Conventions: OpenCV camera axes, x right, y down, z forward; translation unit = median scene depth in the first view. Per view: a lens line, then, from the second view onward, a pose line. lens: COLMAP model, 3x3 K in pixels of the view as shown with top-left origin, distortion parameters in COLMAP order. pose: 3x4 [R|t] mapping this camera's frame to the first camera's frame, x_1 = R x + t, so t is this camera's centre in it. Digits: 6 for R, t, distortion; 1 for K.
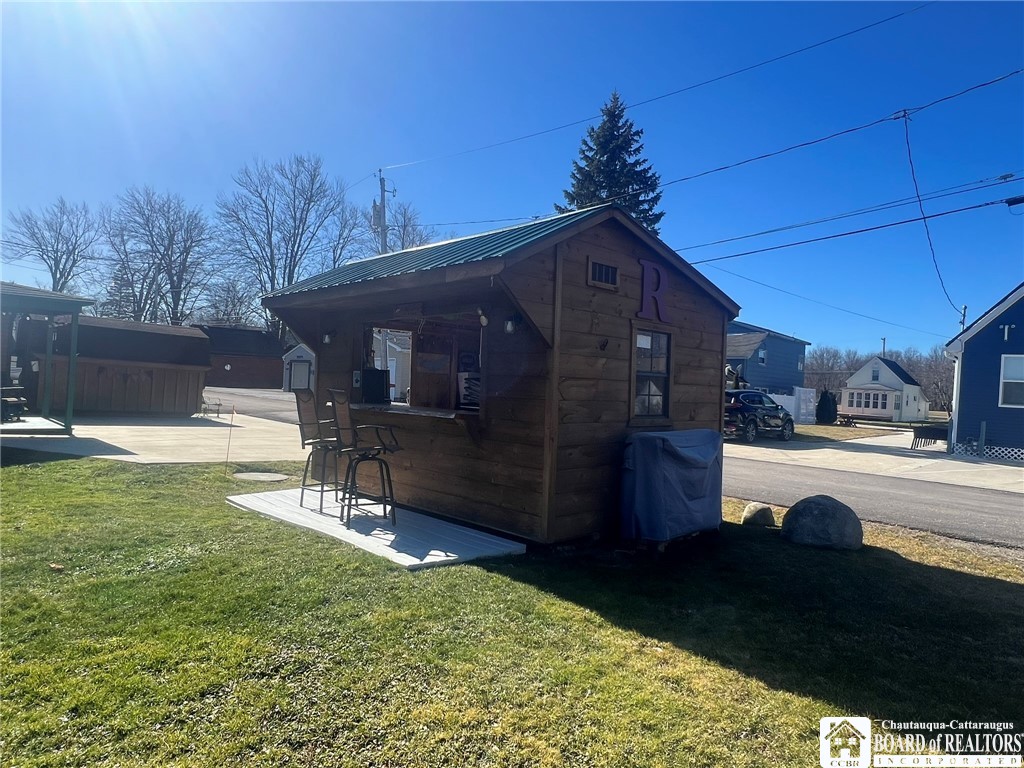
lens RADIAL K [[629.7, 0, 509.6], [0, 629.7, 382.6], [0, 0, 1]] dist [-0.009715, -0.001517]
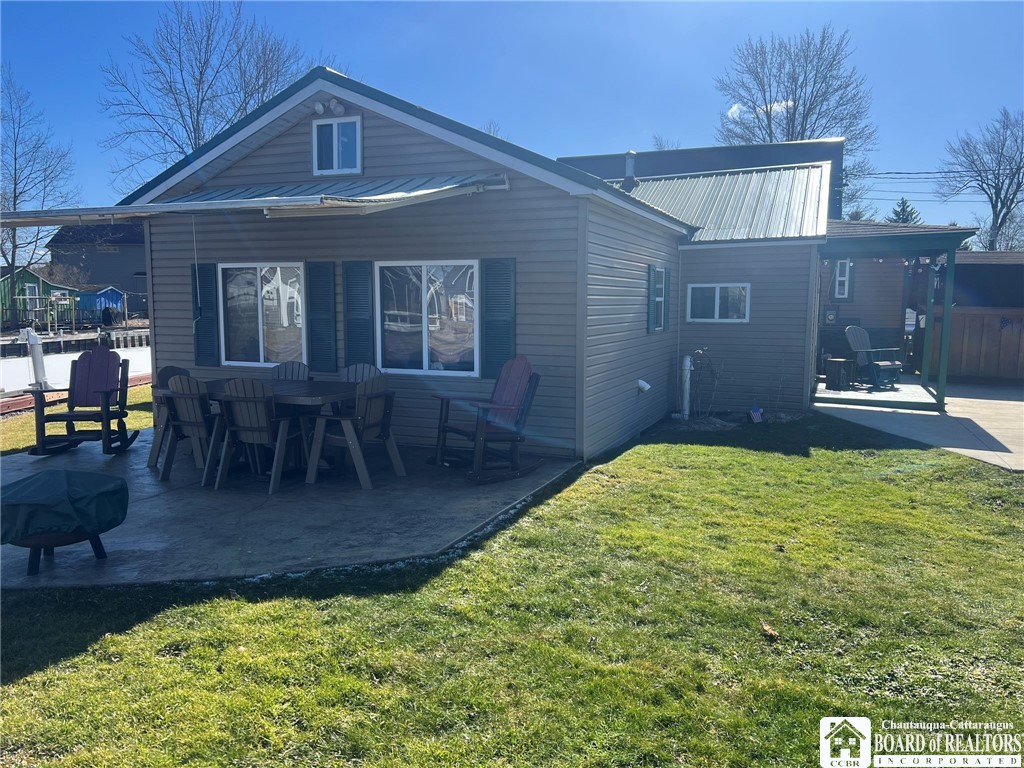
lens RADIAL K [[769.2, 0, 512.9], [0, 769.2, 384.4], [0, 0, 1]] dist [0.025309, -0.016567]
pose [[0.371037, 0.038345, -0.927826, -0.024343], [0.021070, 0.998542, 0.049694, -0.007268], [0.928379, -0.037987, 0.369688, 0.169353]]
